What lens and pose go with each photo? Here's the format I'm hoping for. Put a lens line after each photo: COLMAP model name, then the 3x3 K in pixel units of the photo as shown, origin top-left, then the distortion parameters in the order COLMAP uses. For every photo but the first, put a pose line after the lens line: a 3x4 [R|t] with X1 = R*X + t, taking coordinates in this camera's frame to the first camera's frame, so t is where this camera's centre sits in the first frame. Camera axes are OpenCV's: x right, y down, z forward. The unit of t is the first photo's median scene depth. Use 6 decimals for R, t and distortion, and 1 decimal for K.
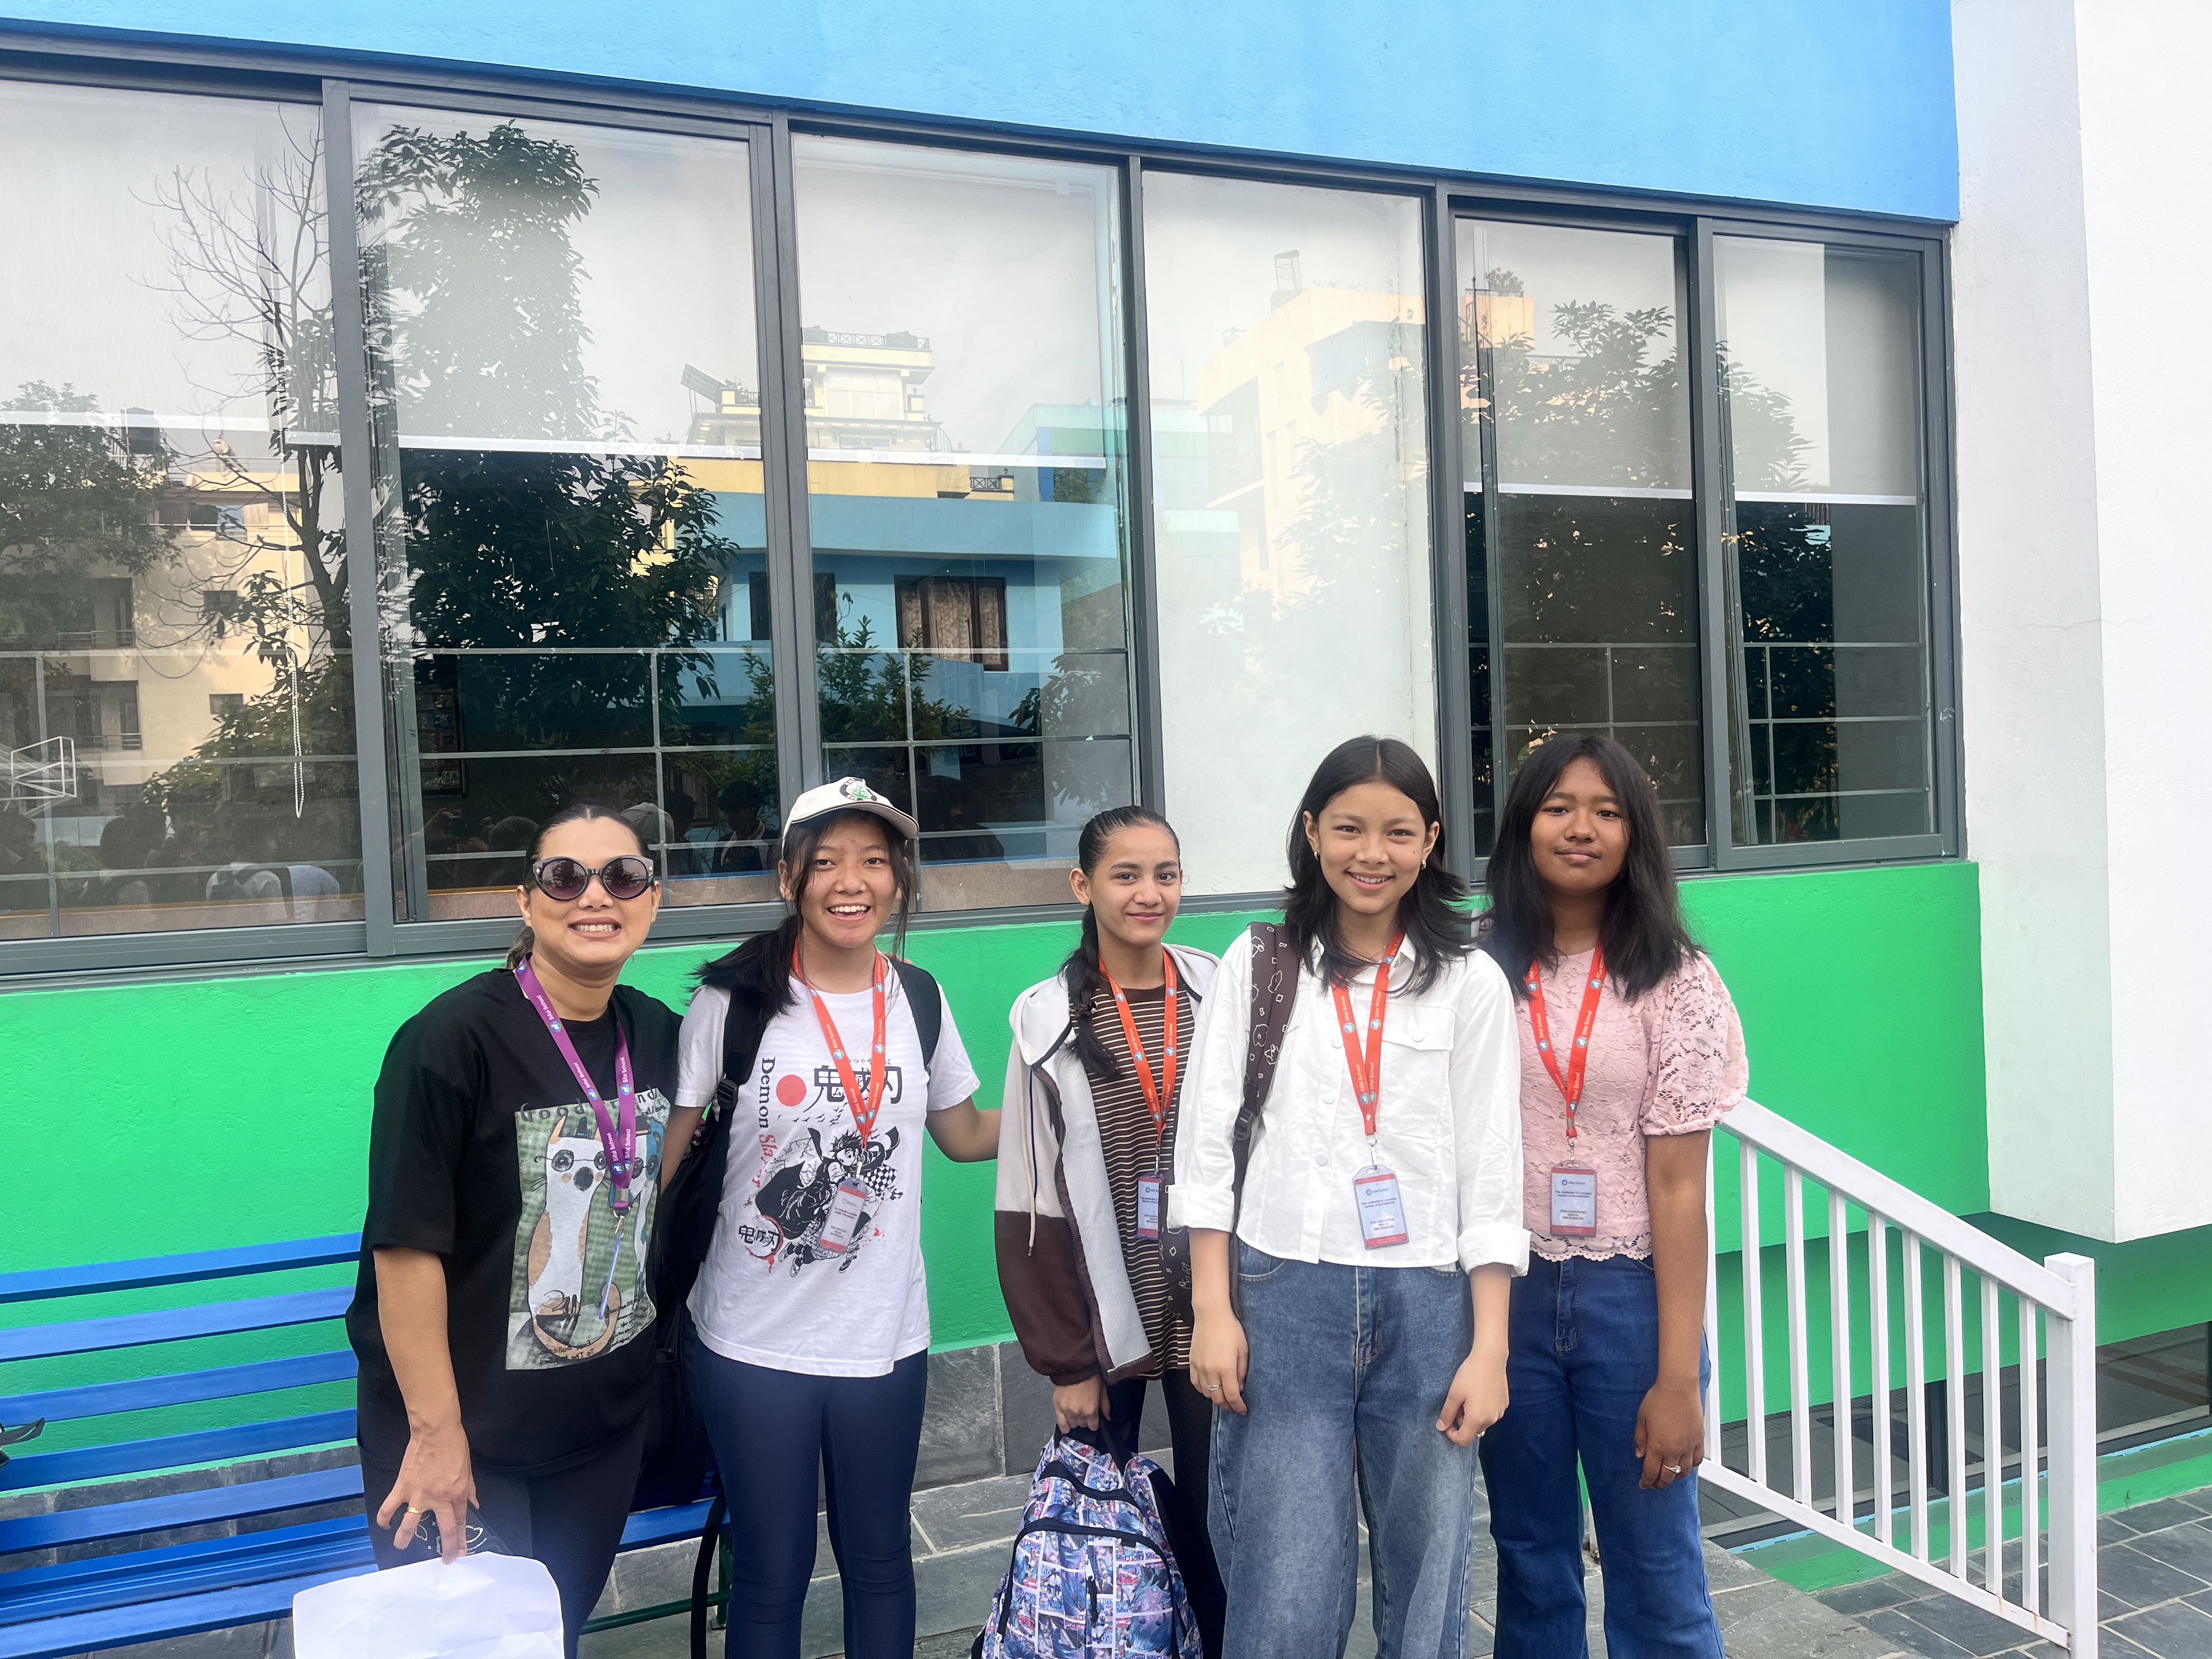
lens RADIAL K [[1660.2, 0, 1112.7], [0, 1660.2, 821.4], [0, 0, 1]] dist [0.048437, -0.107512]
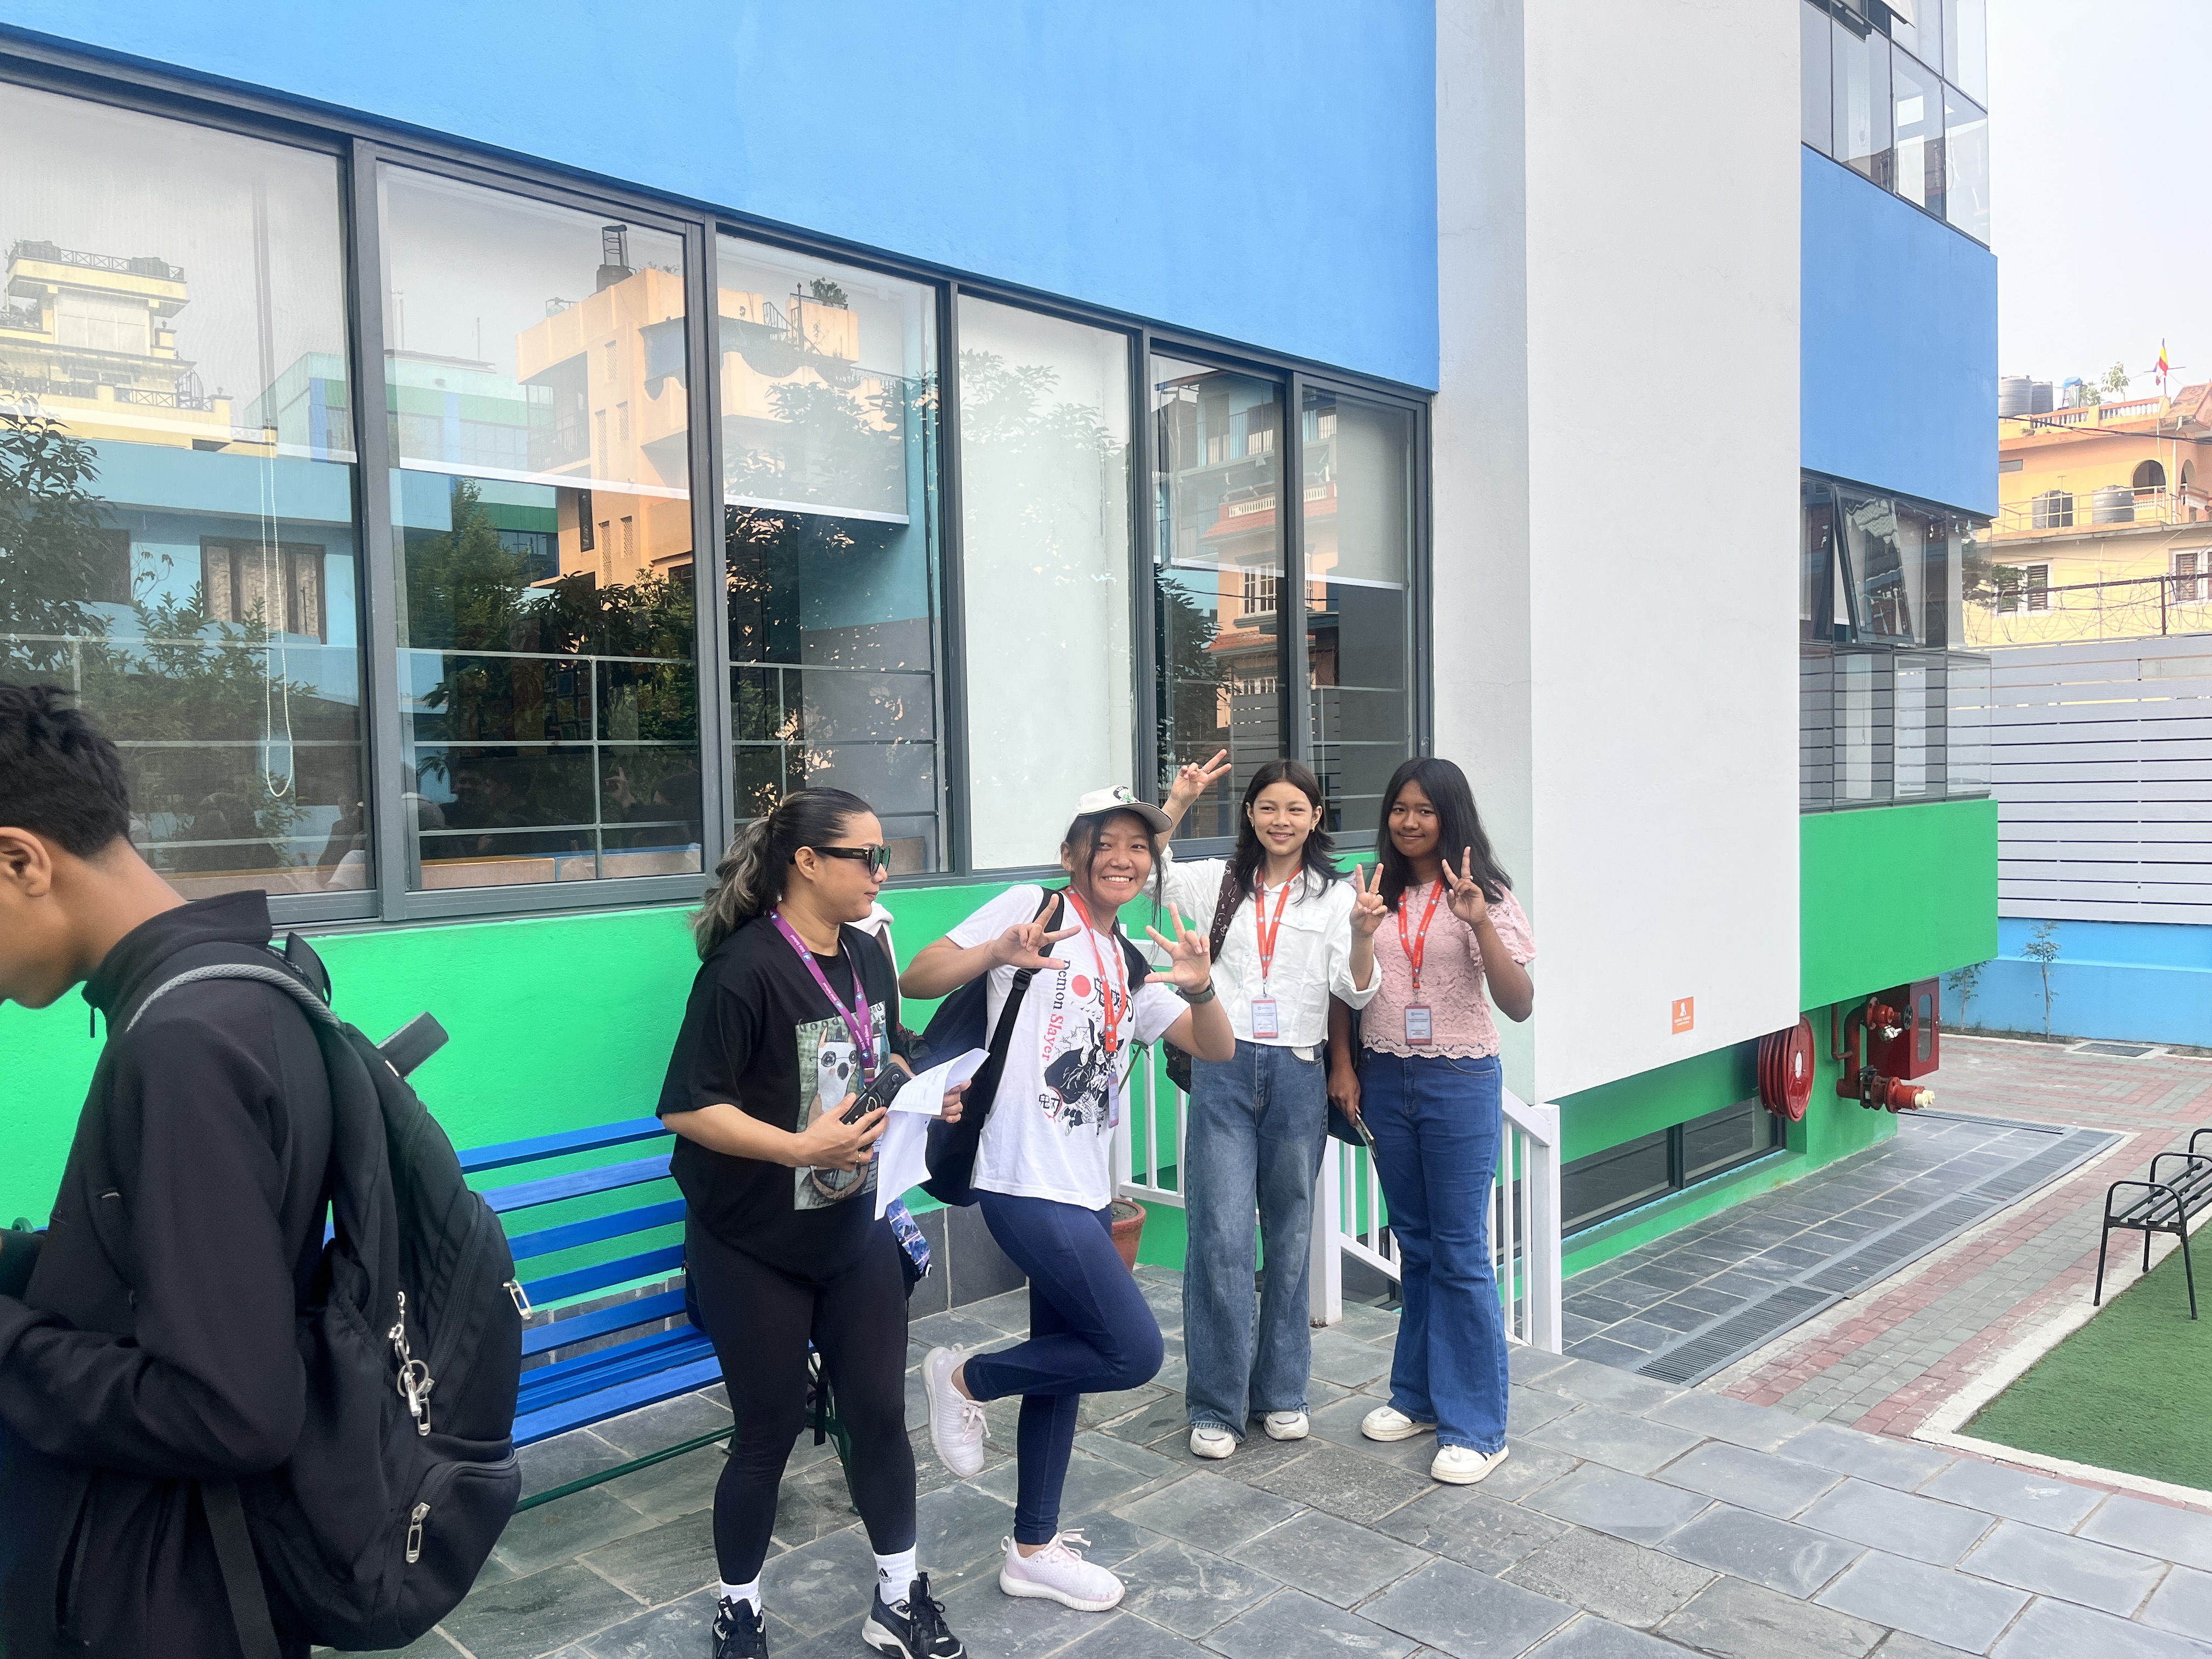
lens RADIAL K [[1686.3, 0, 1106.0], [0, 1686.3, 829.5], [0, 0, 1]] dist [-0.001853, -0.096357]
pose [[0.902053, 0.007986, 0.431552, -0.393678], [-0.011850, 0.999910, 0.006266, 0.003293], [-0.431463, -0.010767, 0.902066, -0.181055]]
